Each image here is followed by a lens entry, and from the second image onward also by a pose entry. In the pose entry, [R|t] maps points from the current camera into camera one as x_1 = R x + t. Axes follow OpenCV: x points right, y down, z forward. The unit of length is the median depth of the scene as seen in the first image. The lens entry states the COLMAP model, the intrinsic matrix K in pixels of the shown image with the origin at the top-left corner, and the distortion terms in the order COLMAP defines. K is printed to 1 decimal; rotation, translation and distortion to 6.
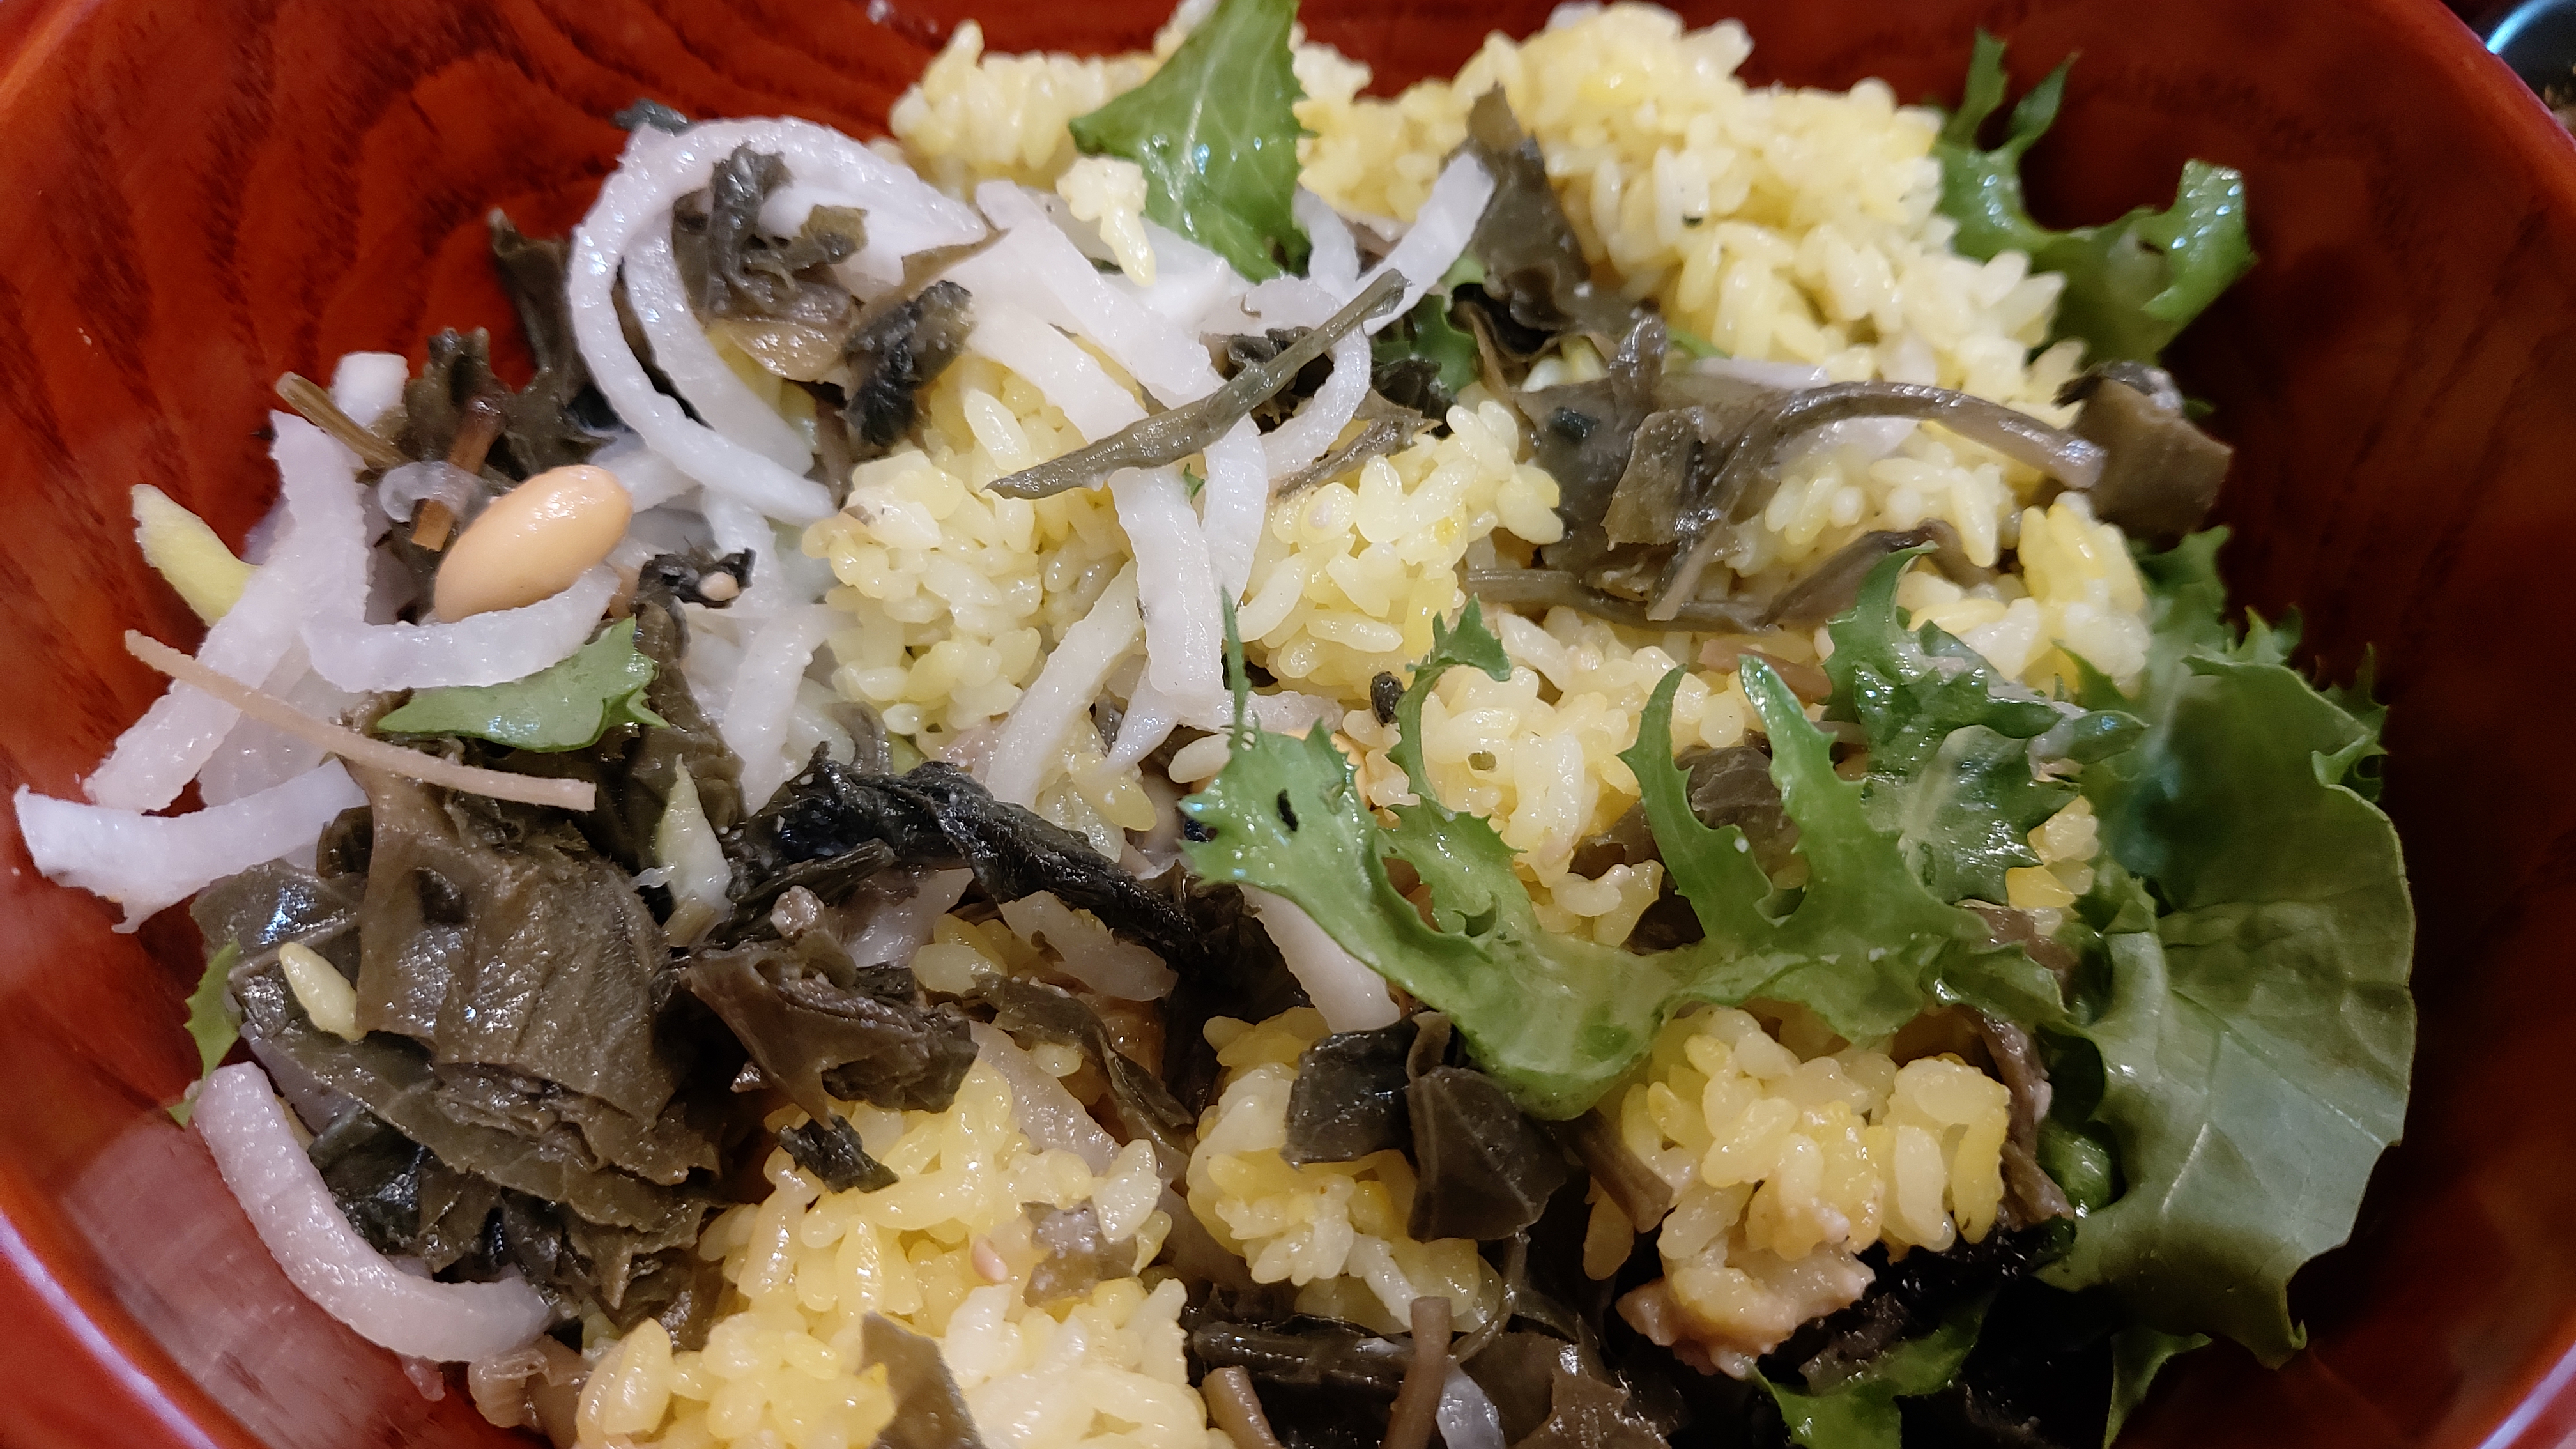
lens RADIAL K [[1943.5, 0, 1271.9], [0, 1943.5, 703.6], [0, 0, 1]] dist [0.031488, -0.064355]
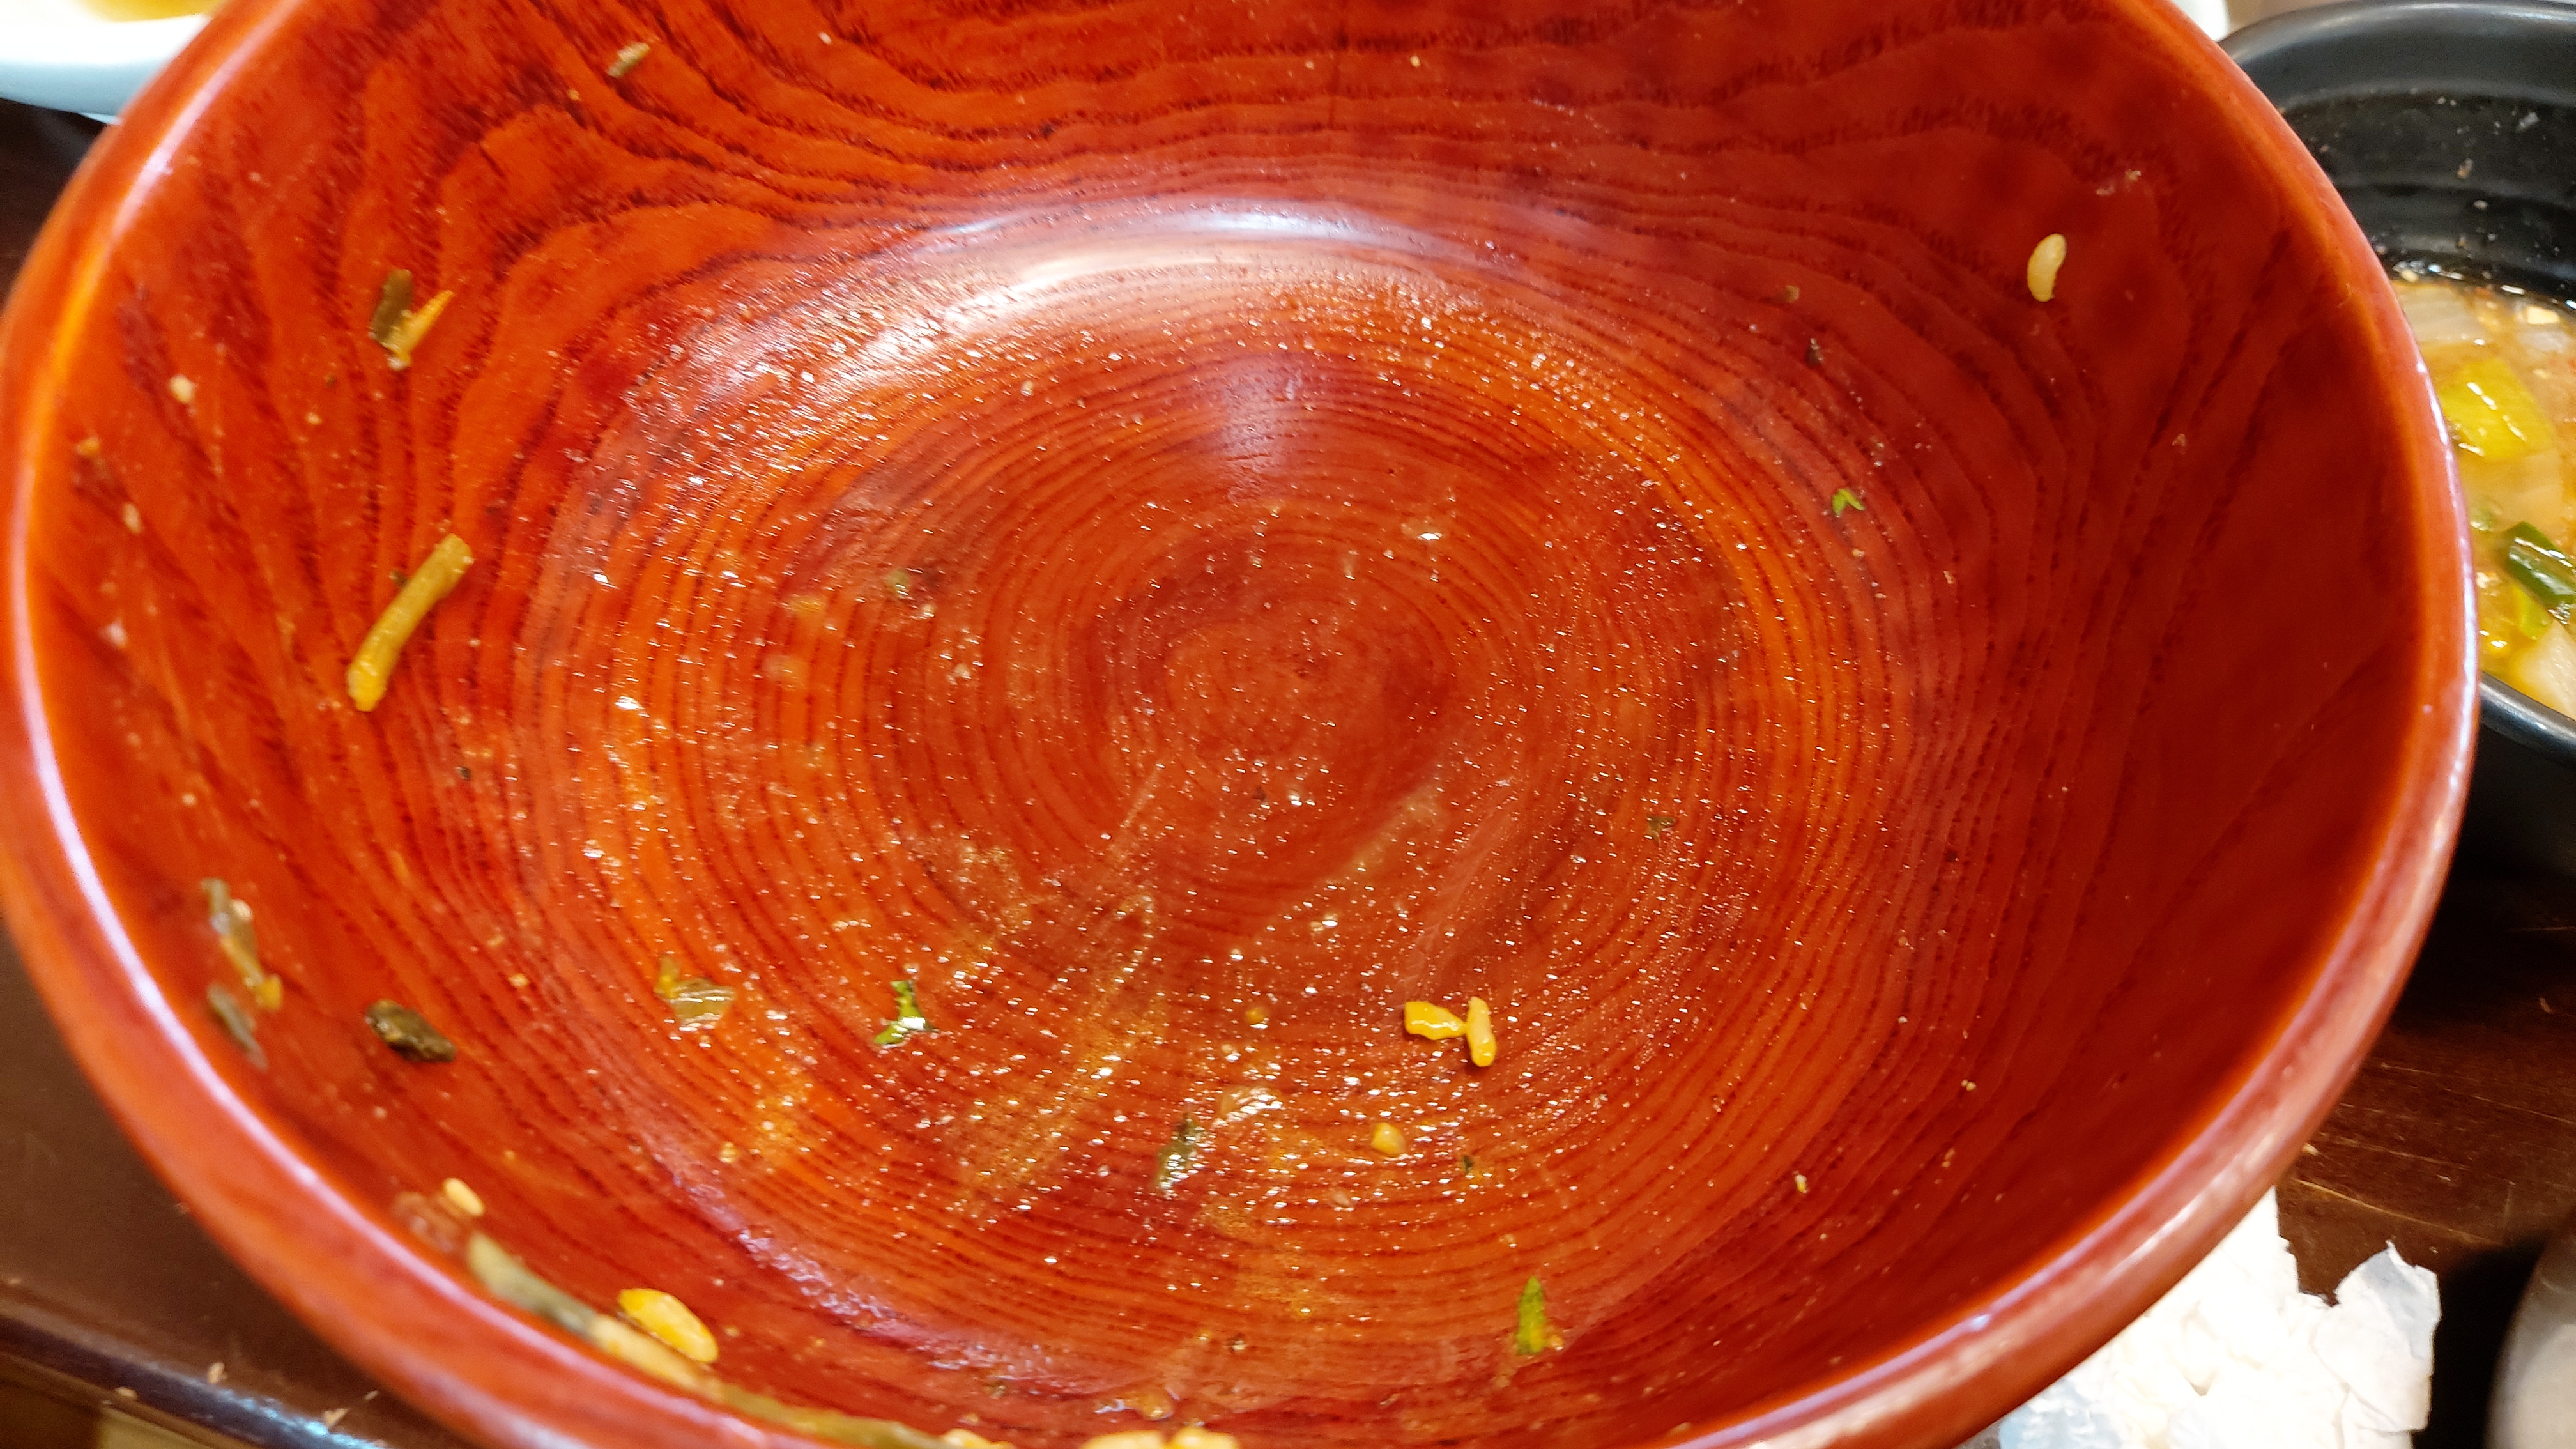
lens RADIAL K [[1943.5, 0, 1289.0], [0, 1943.5, 713.0], [0, 0, 1]] dist [0.031488, -0.064355]
pose [[0.999660, -0.006463, -0.025275, 0.076975], [0.007082, 0.999676, 0.024449, 0.004139], [0.025109, -0.024619, 0.999382, -0.180331]]
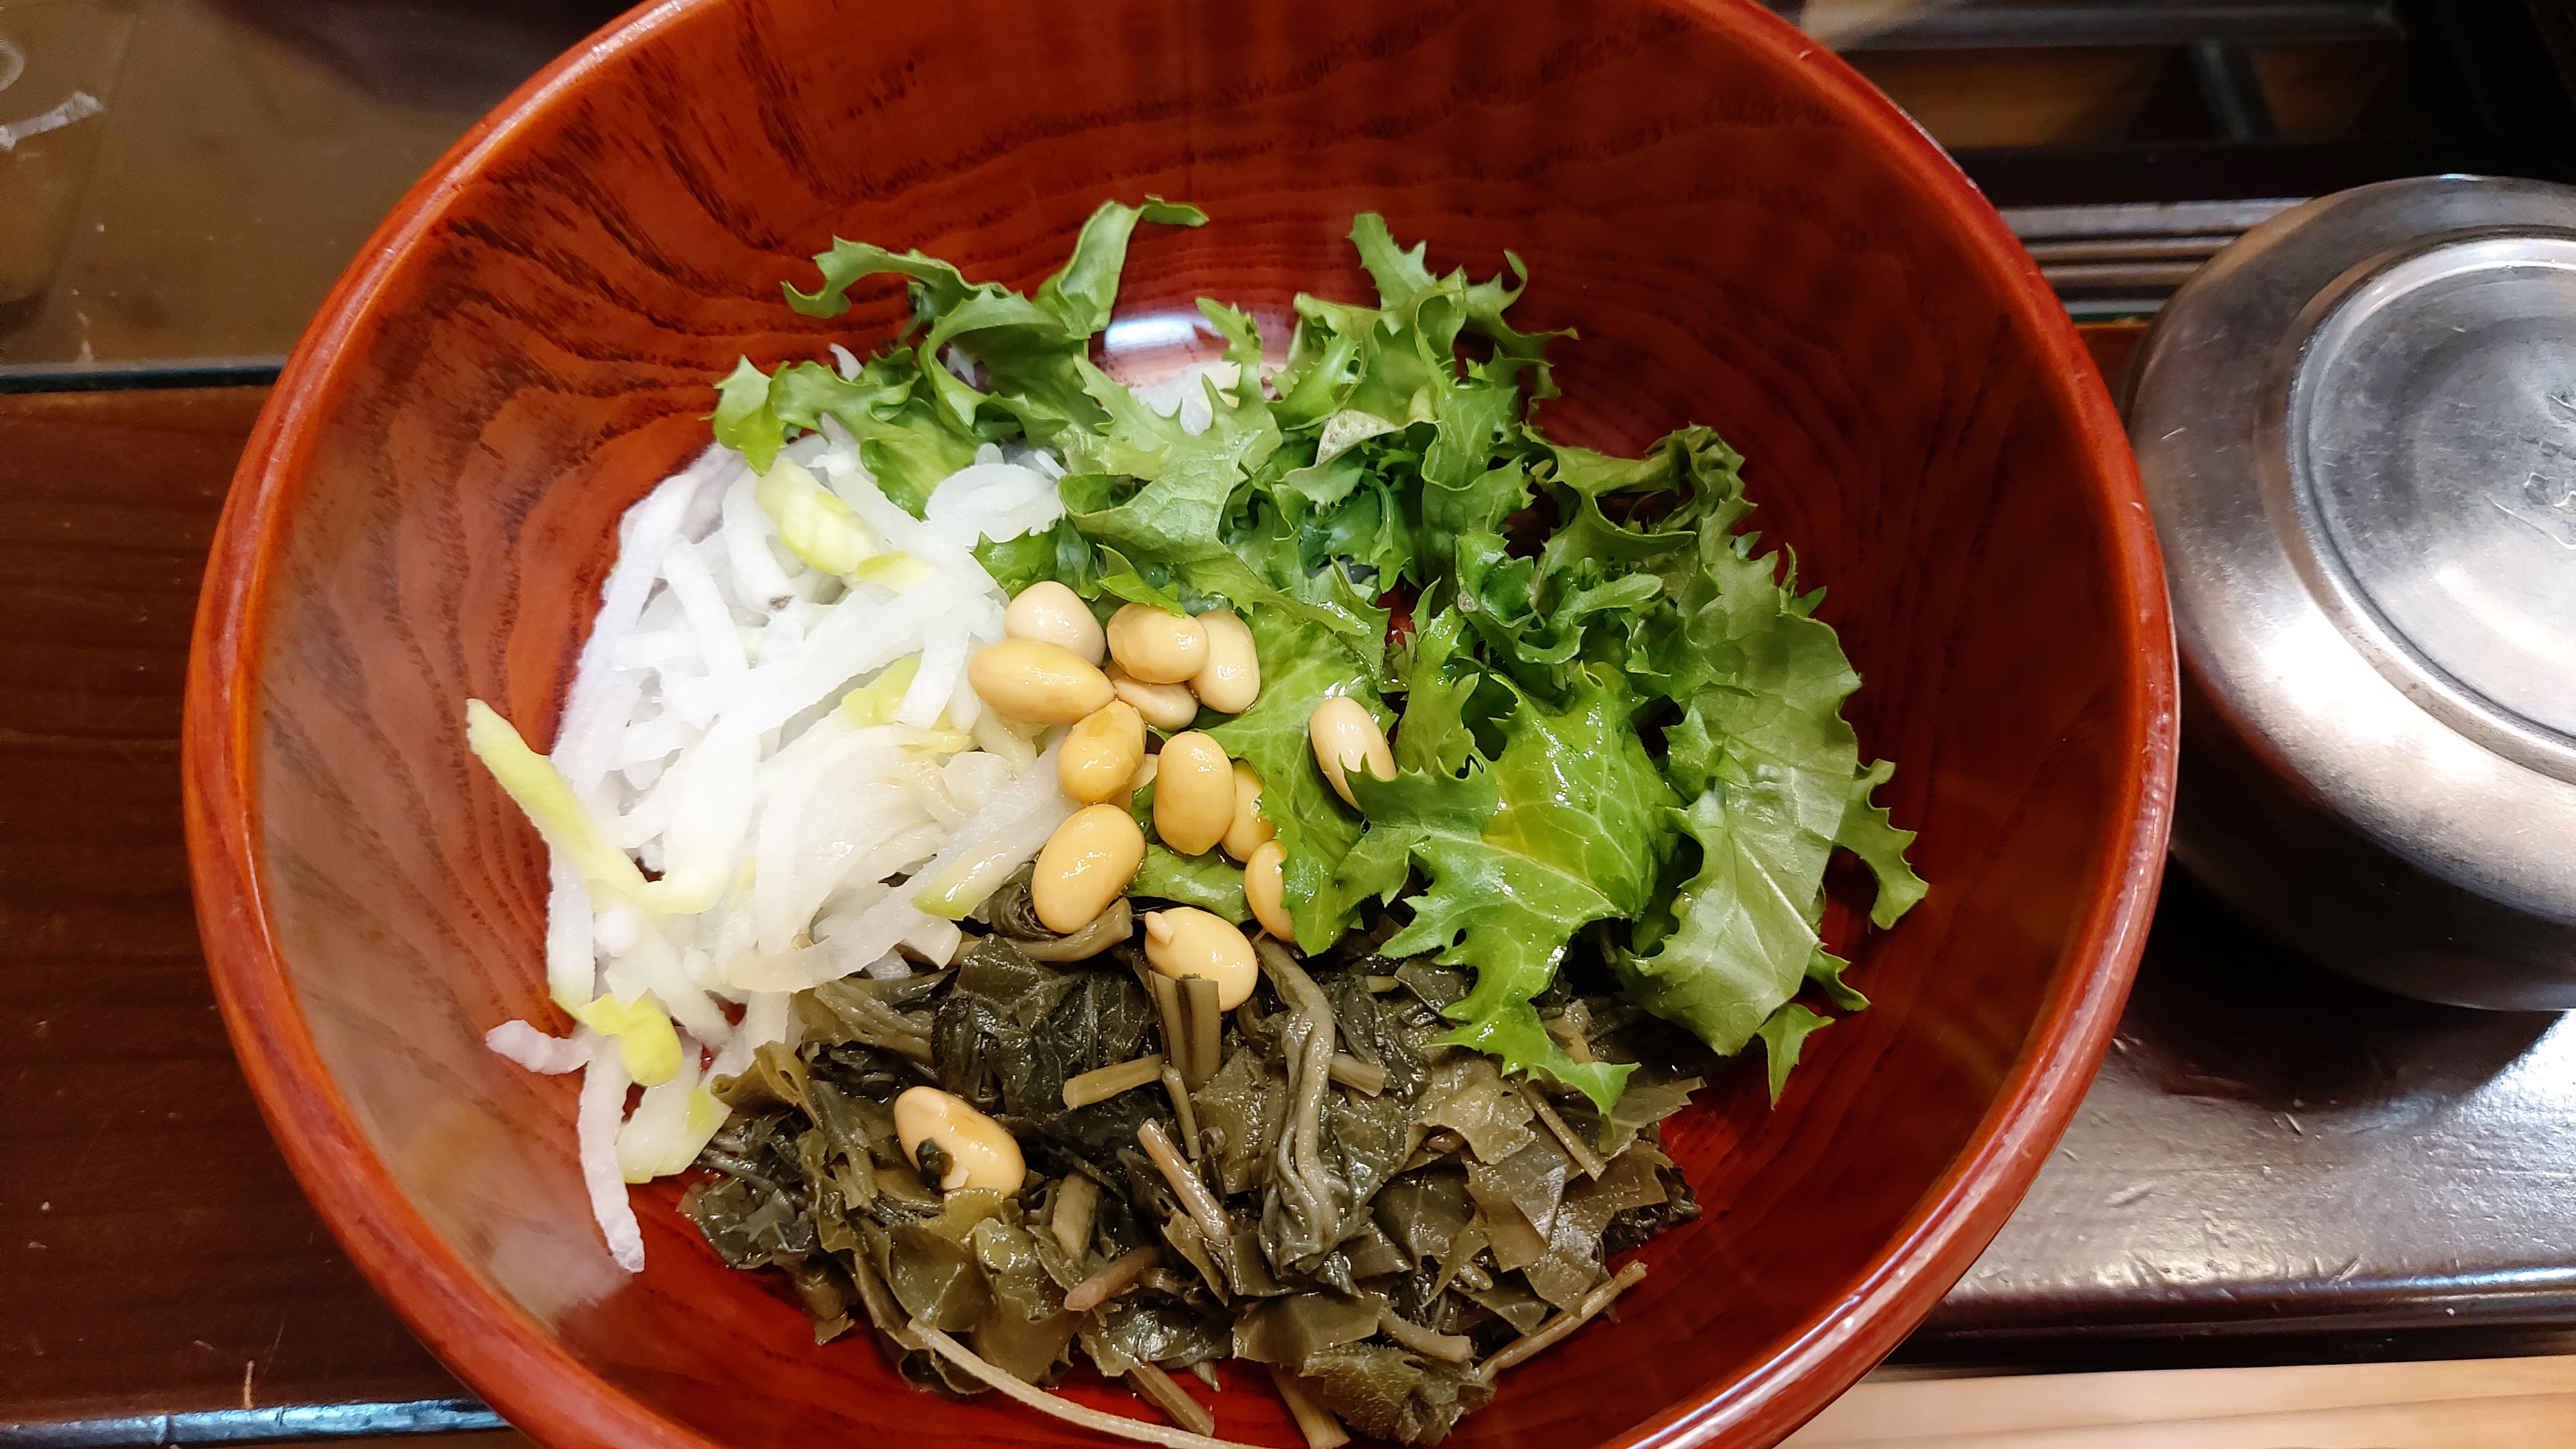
lens RADIAL K [[1943.5, 0, 1280.9], [0, 1943.5, 713.2], [0, 0, 1]] dist [0.031488, -0.064355]
pose [[0.984424, -0.175544, 0.009690, 0.060421], [0.171525, 0.971059, 0.166206, -0.278008], [-0.038586, -0.161955, 0.986043, -0.406780]]
